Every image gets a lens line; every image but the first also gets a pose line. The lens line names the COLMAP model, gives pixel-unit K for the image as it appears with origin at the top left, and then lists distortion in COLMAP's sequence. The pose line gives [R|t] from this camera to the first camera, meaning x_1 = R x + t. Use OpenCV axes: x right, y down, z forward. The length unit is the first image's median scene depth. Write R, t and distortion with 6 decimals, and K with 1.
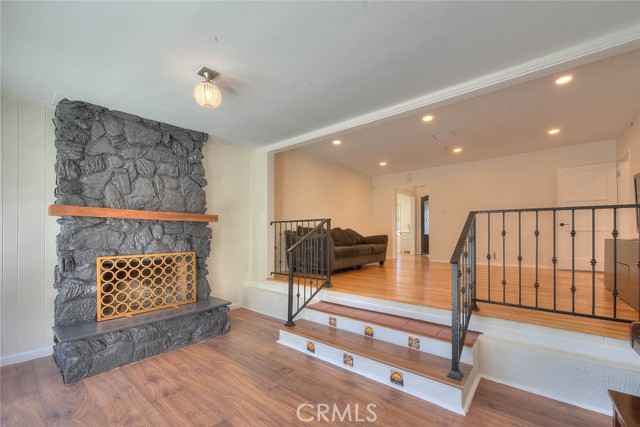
lens RADIAL K [[268.5, 0, 318.2], [0, 268.5, 236.8], [0, 0, 1]] dist [0.002265, 0.000140]
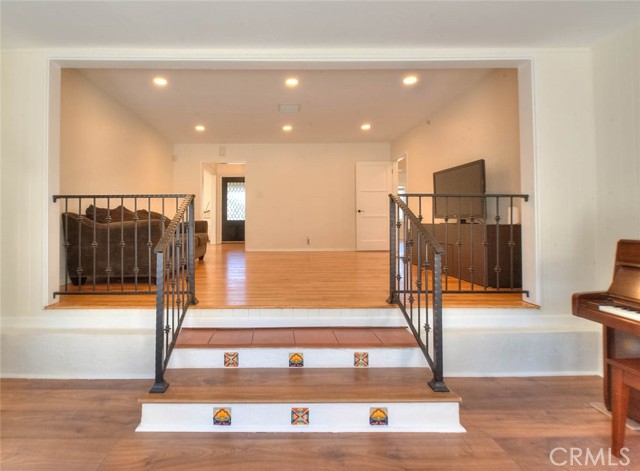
lens RADIAL K [[316.4, 0, 317.4], [0, 316.4, 216.8], [0, 0, 1]] dist [-0.008973, -0.000393]
pose [[0.765453, 0.005666, 0.643467, -0.268002], [0.006443, 0.999844, -0.016469, -0.001604], [-0.643459, 0.016752, 0.765297, 0.308089]]
